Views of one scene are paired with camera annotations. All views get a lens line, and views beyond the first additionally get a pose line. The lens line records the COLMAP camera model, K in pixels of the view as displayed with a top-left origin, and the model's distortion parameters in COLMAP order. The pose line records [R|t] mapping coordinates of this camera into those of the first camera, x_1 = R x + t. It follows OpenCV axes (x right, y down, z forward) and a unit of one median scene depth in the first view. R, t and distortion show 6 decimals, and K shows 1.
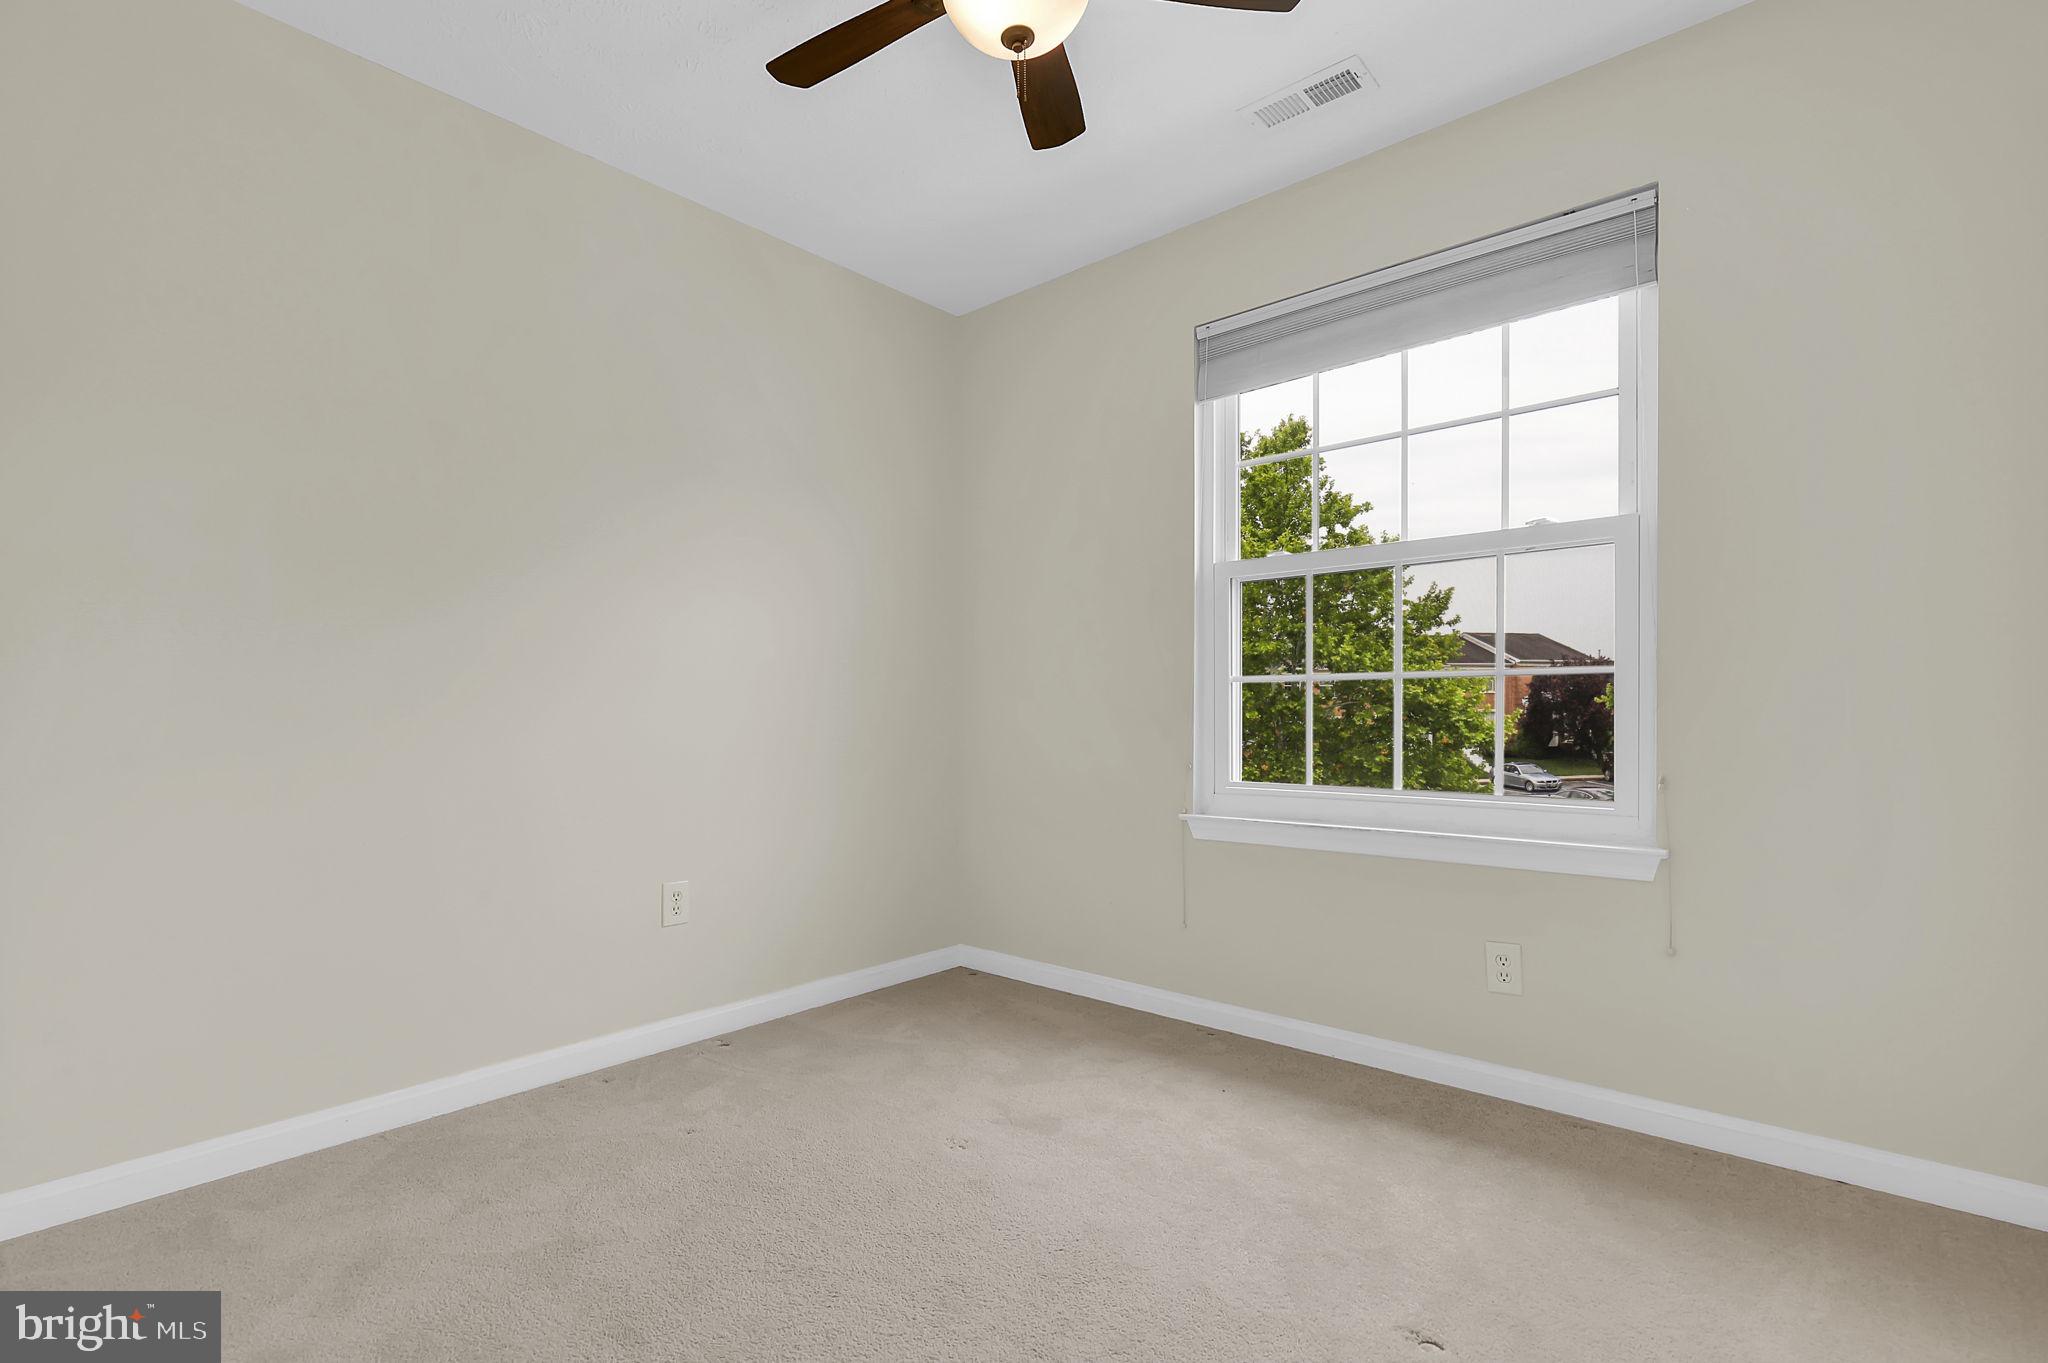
lens RADIAL K [[934.8, 0, 1014.6], [0, 934.8, 701.4], [0, 0, 1]] dist [-0.000141, 0.000386]
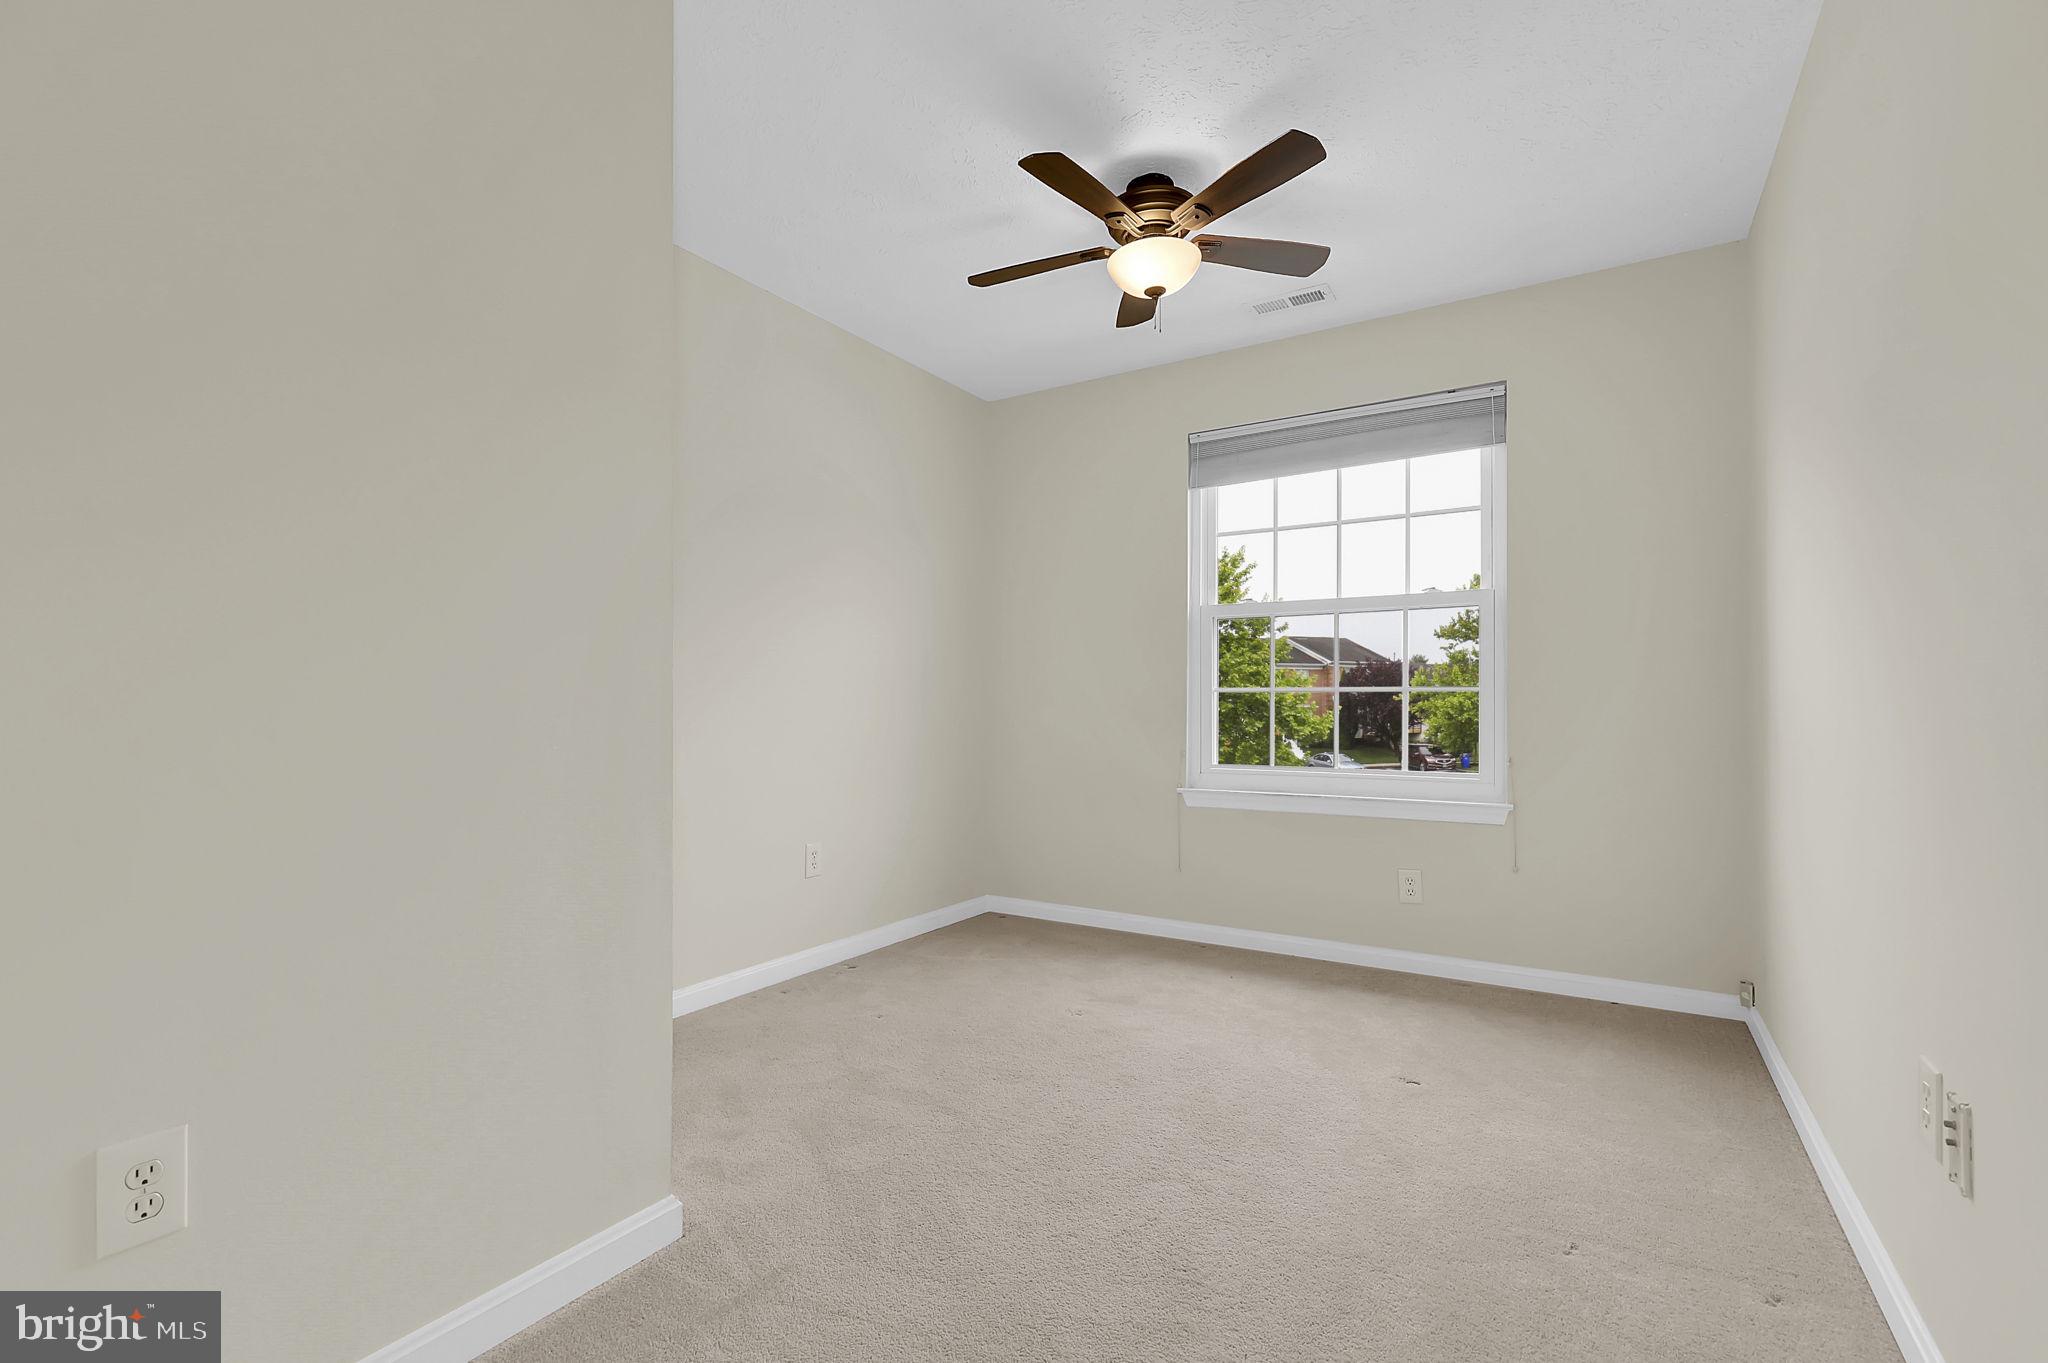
lens RADIAL K [[891.0, 0, 1024.0], [0, 891.0, 681.5], [0, 0, 1]] dist [0.014682, -0.000043]
pose [[0.986595, 0.009773, 0.162893, -0.312685], [-0.007222, 0.999842, -0.016248, -0.015773], [-0.163026, 0.014854, 0.986510, -0.308461]]
